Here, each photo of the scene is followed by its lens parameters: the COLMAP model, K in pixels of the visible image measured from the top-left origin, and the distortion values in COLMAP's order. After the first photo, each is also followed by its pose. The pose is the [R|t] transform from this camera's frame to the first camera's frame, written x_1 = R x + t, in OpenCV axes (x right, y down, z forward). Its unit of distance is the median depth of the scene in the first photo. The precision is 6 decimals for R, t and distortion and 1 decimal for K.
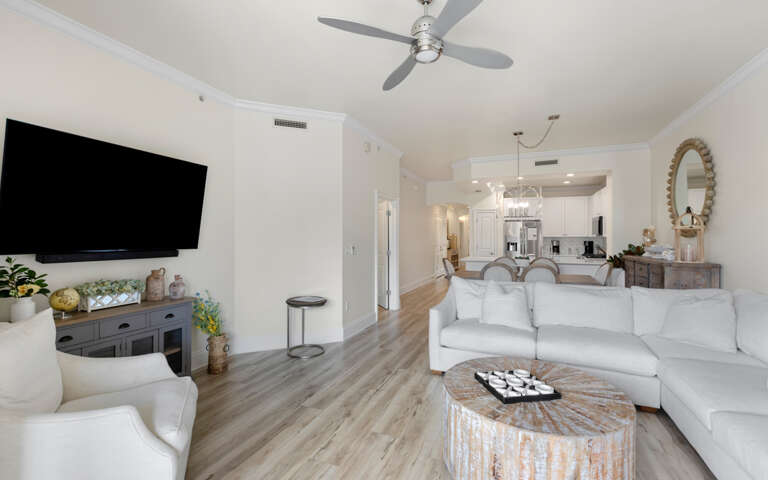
lens RADIAL K [[342.5, 0, 384.0], [0, 342.5, 240.0], [0, 0, 1]] dist [0.002295, 0.000210]
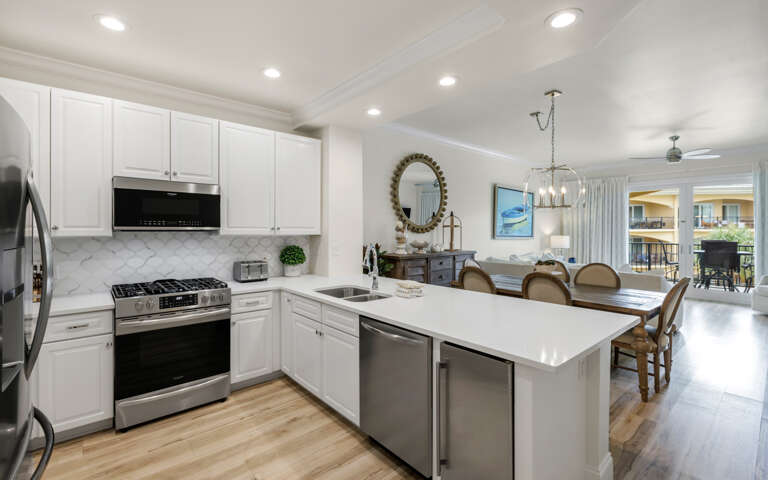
lens RADIAL K [[338.9, 0, 382.1], [0, 338.9, 228.5], [0, 0, 1]] dist [0.002109, 0.000445]
pose [[-0.885342, 0.000978, 0.464939, 0.616257], [0.003334, 0.999985, 0.004246, -0.042367], [-0.464928, 0.005309, -0.885332, 2.982482]]
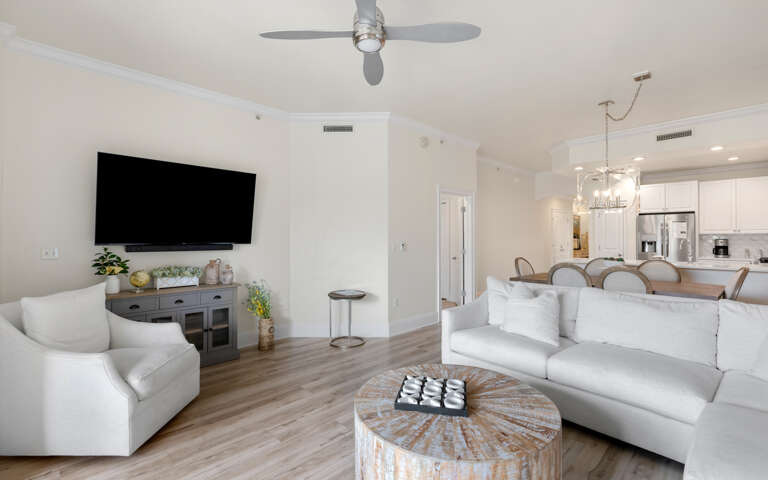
lens RADIAL K [[348.6, 0, 384.0], [0, 348.6, 240.0], [0, 0, 1]] dist [0.002465, 0.000234]
pose [[0.919701, -0.000384, -0.392620, 0.372748], [0.000091, 1.000000, -0.000764, 0.013540], [0.392620, 0.000667, 0.919701, 0.068485]]
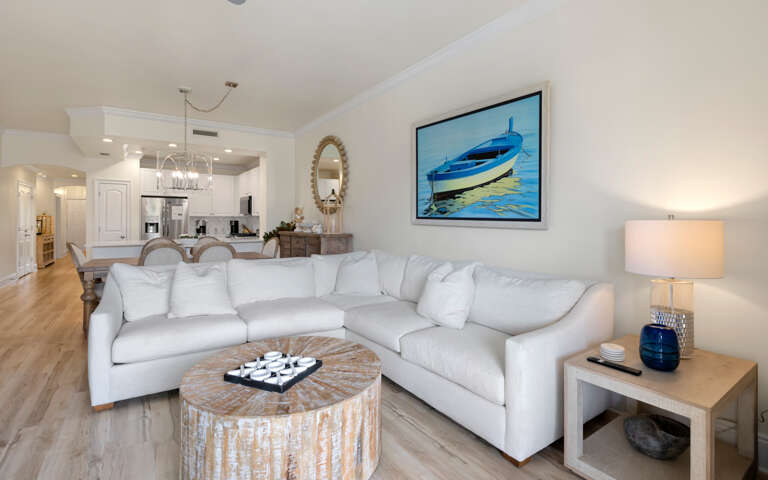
lens RADIAL K [[361.5, 0, 381.9], [0, 361.5, 219.2], [0, 0, 1]] dist [-0.003326, -0.000553]
pose [[0.549466, 0.001476, 0.835515, -0.141840], [0.008531, 0.999936, -0.007377, 0.029474], [-0.835473, 0.011182, 0.549418, 0.159022]]
